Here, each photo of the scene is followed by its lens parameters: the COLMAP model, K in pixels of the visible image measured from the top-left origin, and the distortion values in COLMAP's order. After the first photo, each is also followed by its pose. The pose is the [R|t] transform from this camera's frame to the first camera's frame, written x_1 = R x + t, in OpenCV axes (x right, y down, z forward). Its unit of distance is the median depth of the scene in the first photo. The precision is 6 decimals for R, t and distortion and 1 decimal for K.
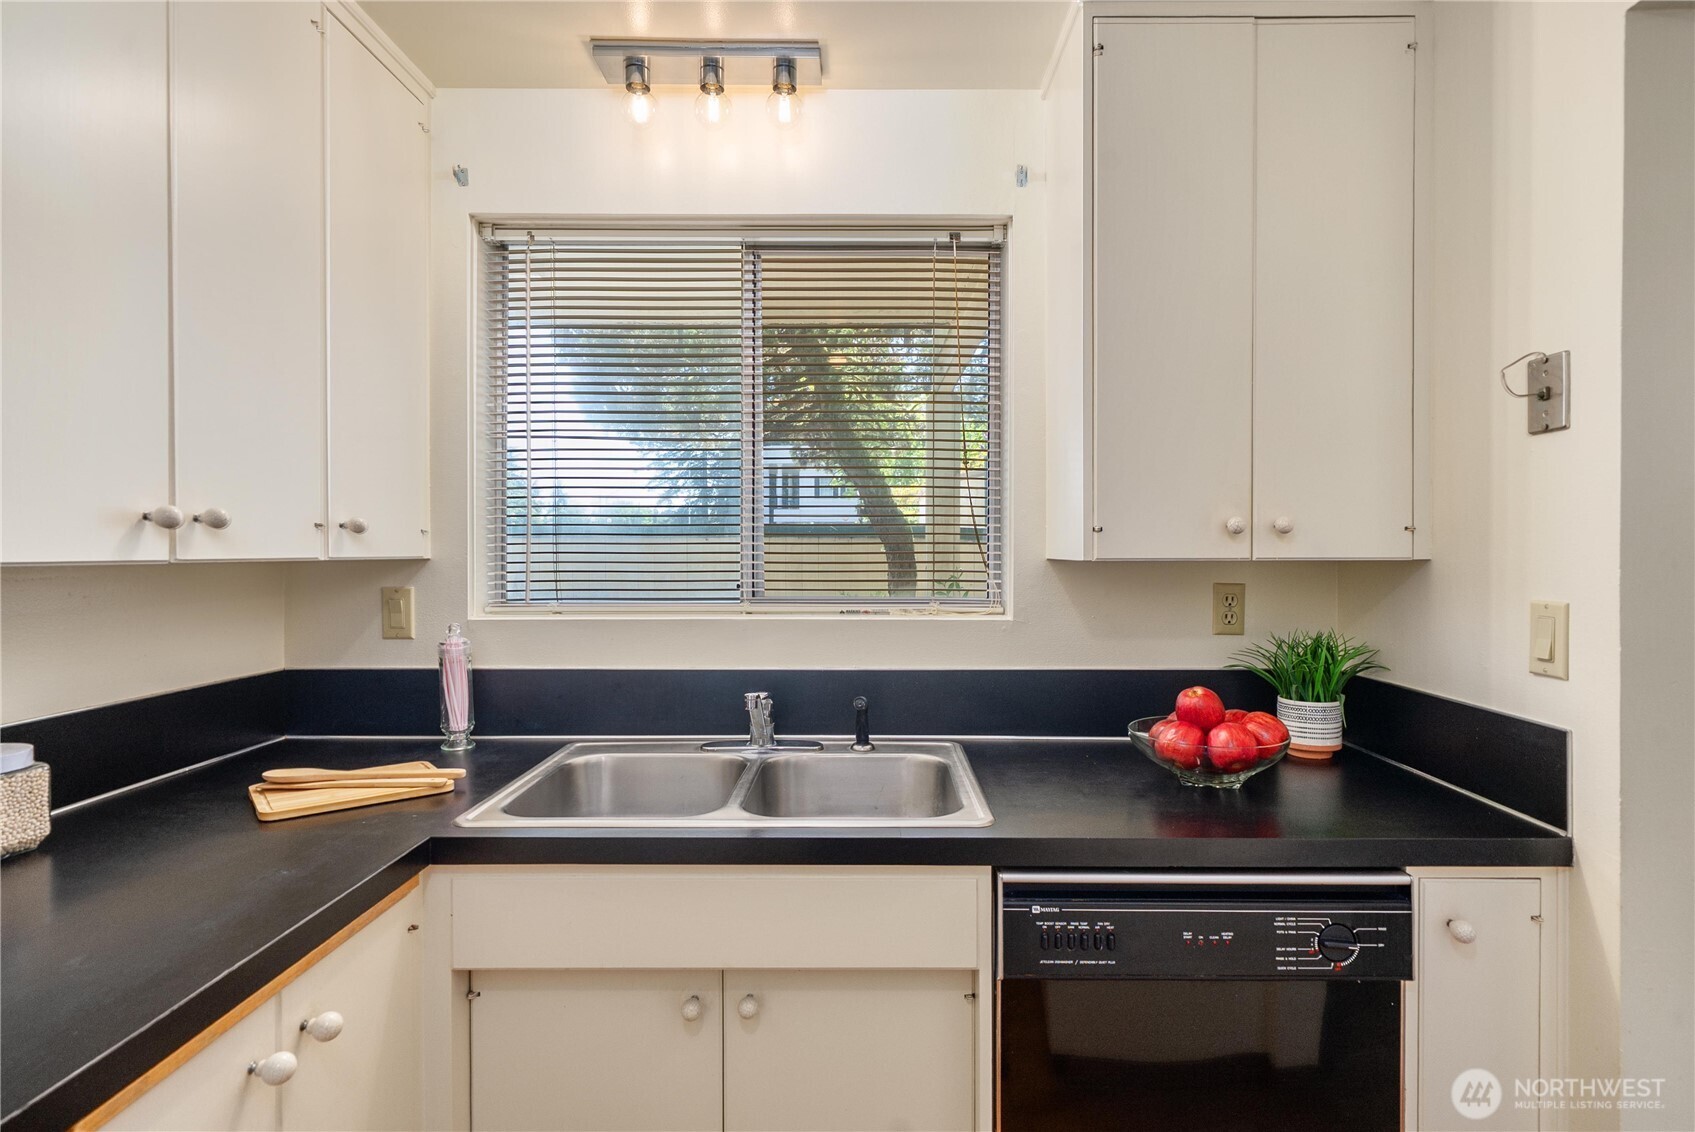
lens RADIAL K [[832.4, 0, 850.7], [0, 832.4, 545.1], [0, 0, 1]] dist [0.000583, -0.000296]
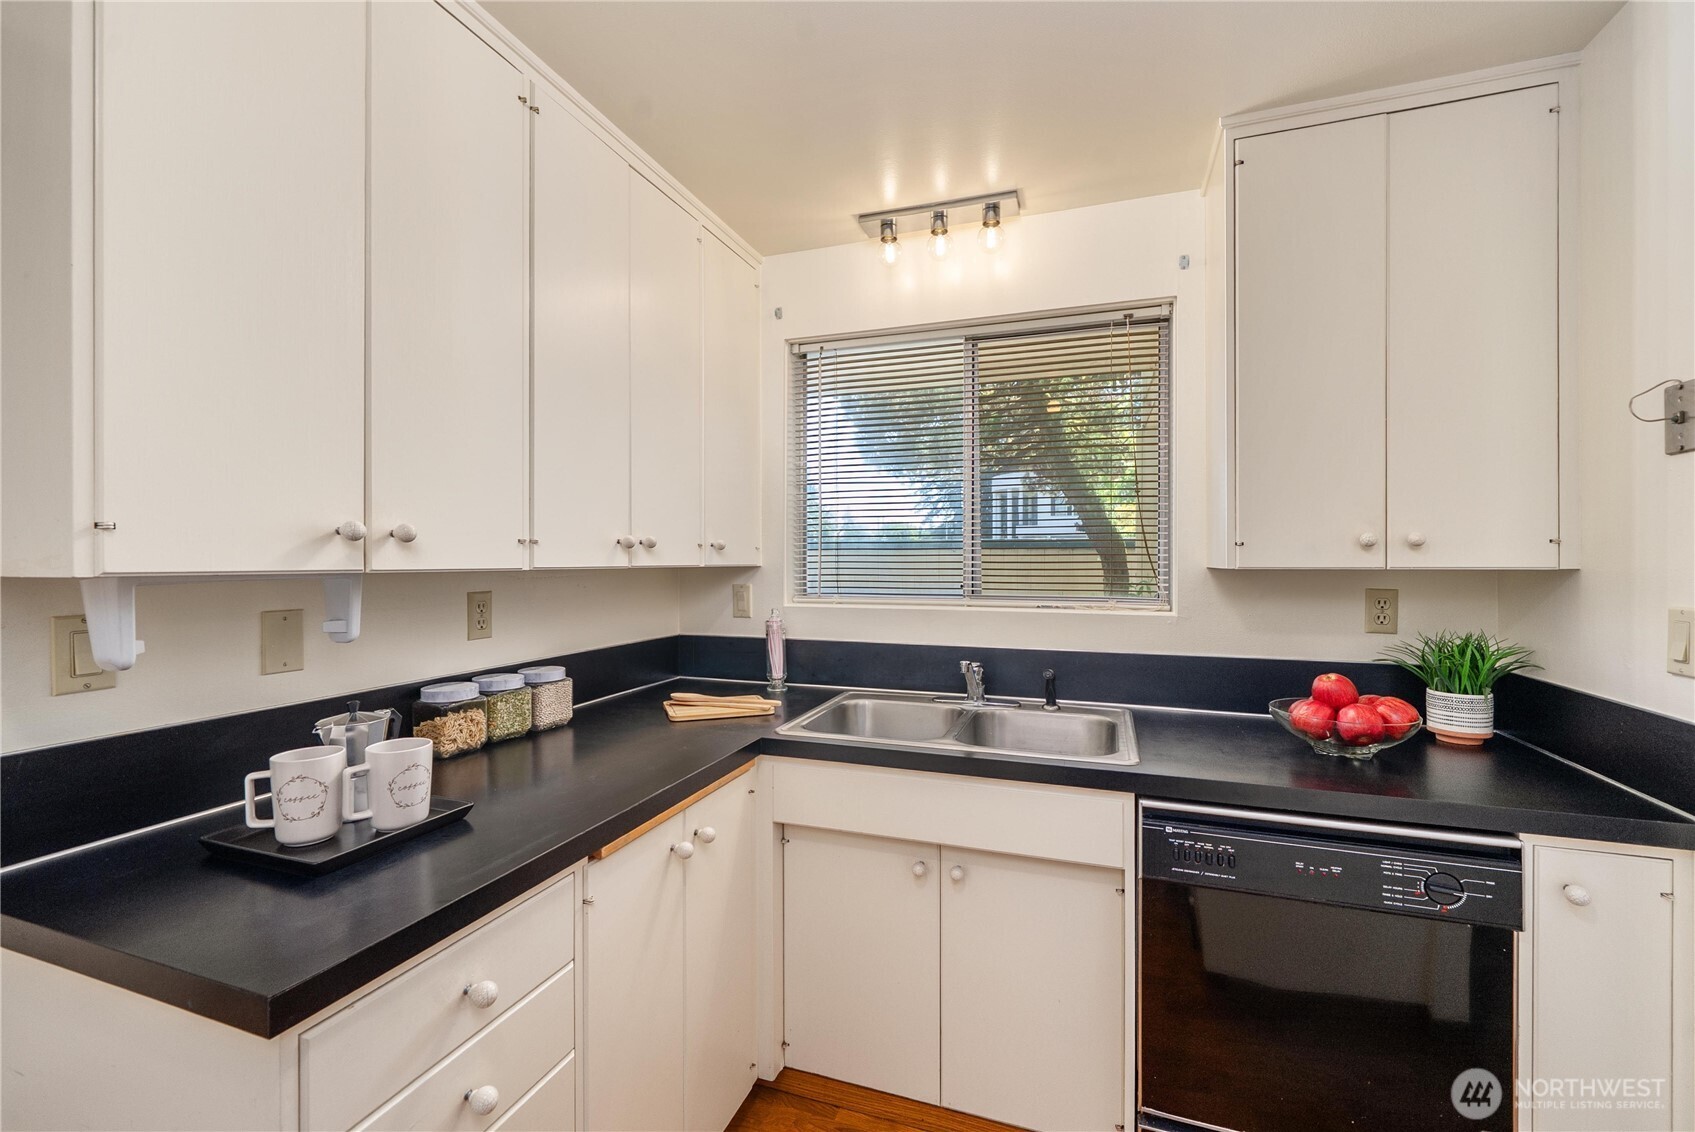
lens RADIAL K [[683.8, 0, 848.4], [0, 683.8, 549.5], [0, 0, 1]] dist [-0.000997, -0.000185]
pose [[0.943171, -0.005554, -0.332262, 0.081806], [0.003016, 0.999962, -0.008151, -0.003761], [0.332295, 0.006686, 0.943152, -0.164750]]
